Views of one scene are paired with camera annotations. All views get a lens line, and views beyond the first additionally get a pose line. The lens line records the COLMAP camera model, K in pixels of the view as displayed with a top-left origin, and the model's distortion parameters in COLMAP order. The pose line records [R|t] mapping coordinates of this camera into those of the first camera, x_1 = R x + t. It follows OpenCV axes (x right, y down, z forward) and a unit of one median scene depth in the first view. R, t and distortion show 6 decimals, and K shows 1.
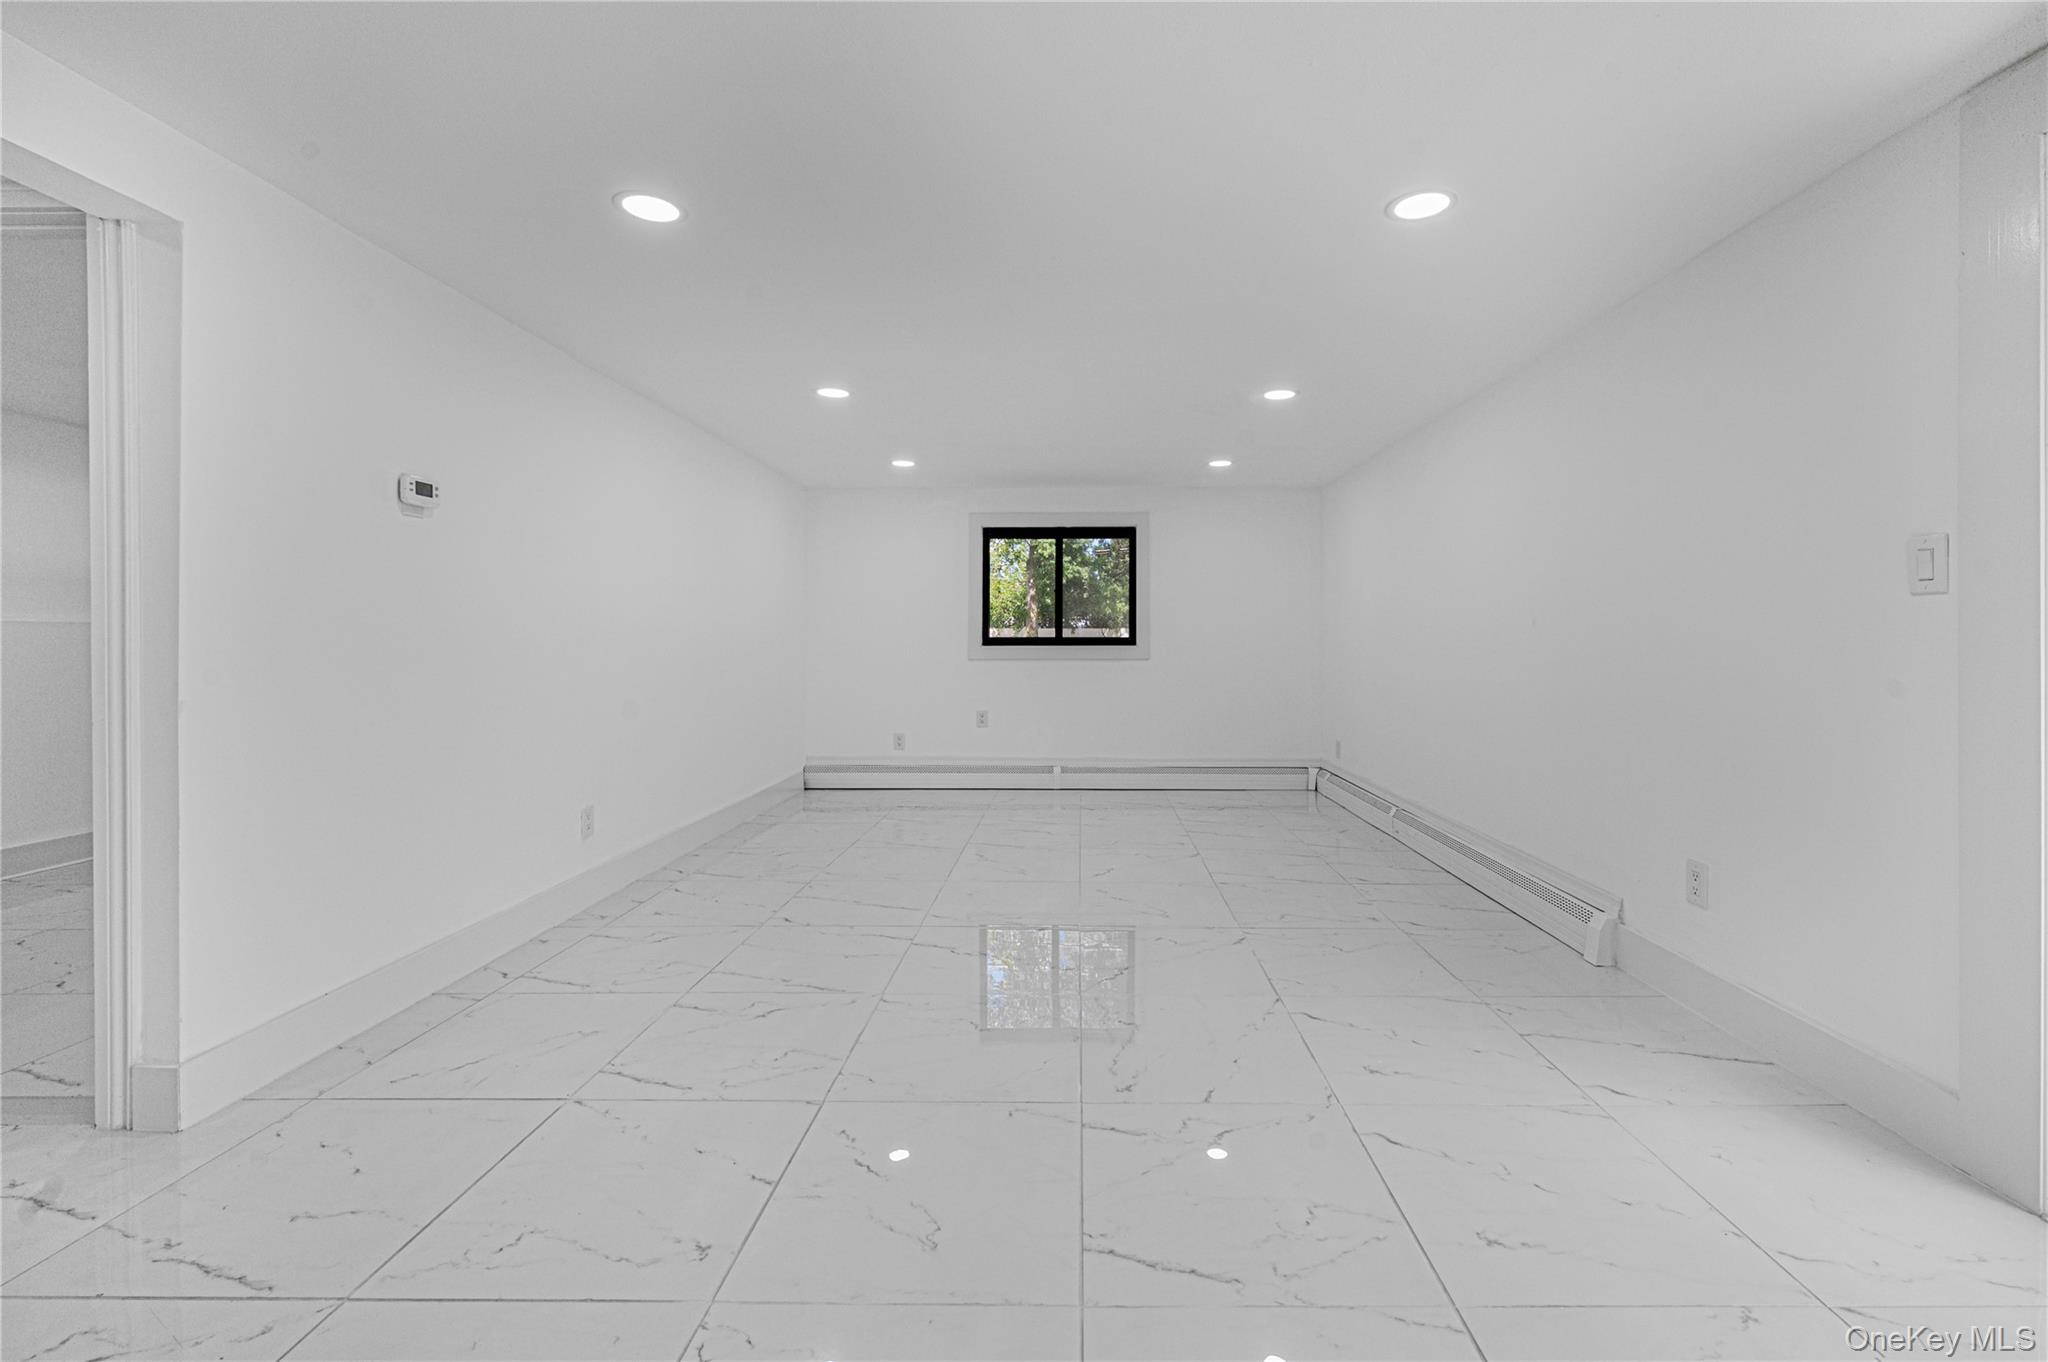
lens RADIAL K [[845.5, 0, 1026.2], [0, 845.5, 637.7], [0, 0, 1]] dist [-0.001090, -0.000036]
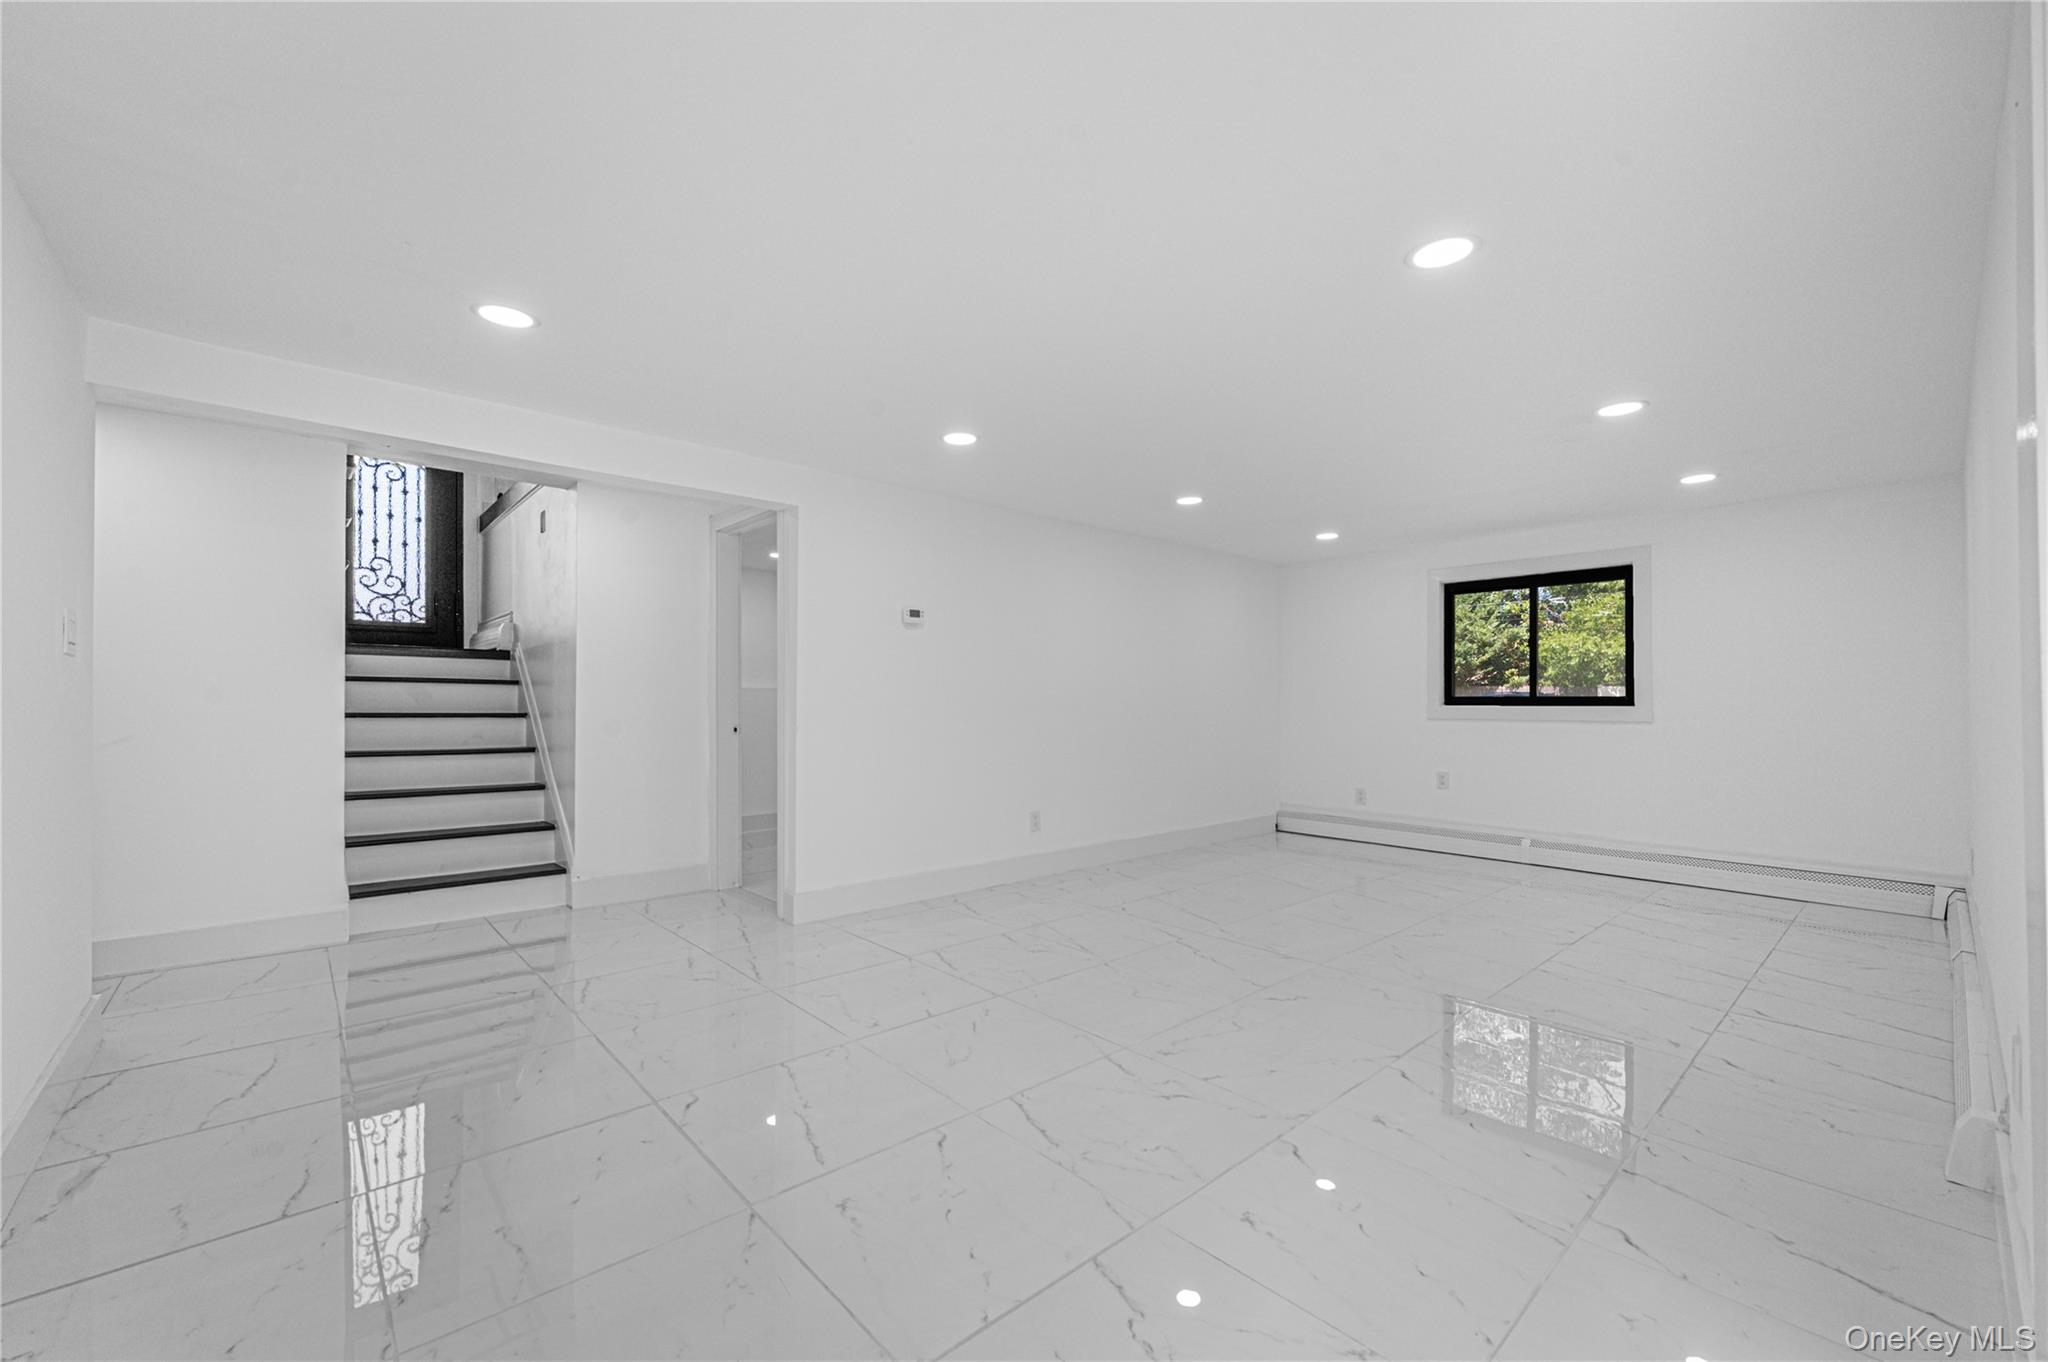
lens RADIAL K [[845.5, 0, 1036.2], [0, 845.5, 688.5], [0, 0, 1]] dist [-0.001090, -0.000036]
pose [[0.670248, -0.008938, -0.742083, 0.358566], [0.001428, 0.999941, -0.010754, 0.000225], [0.742136, 0.006149, 0.670222, 0.001010]]
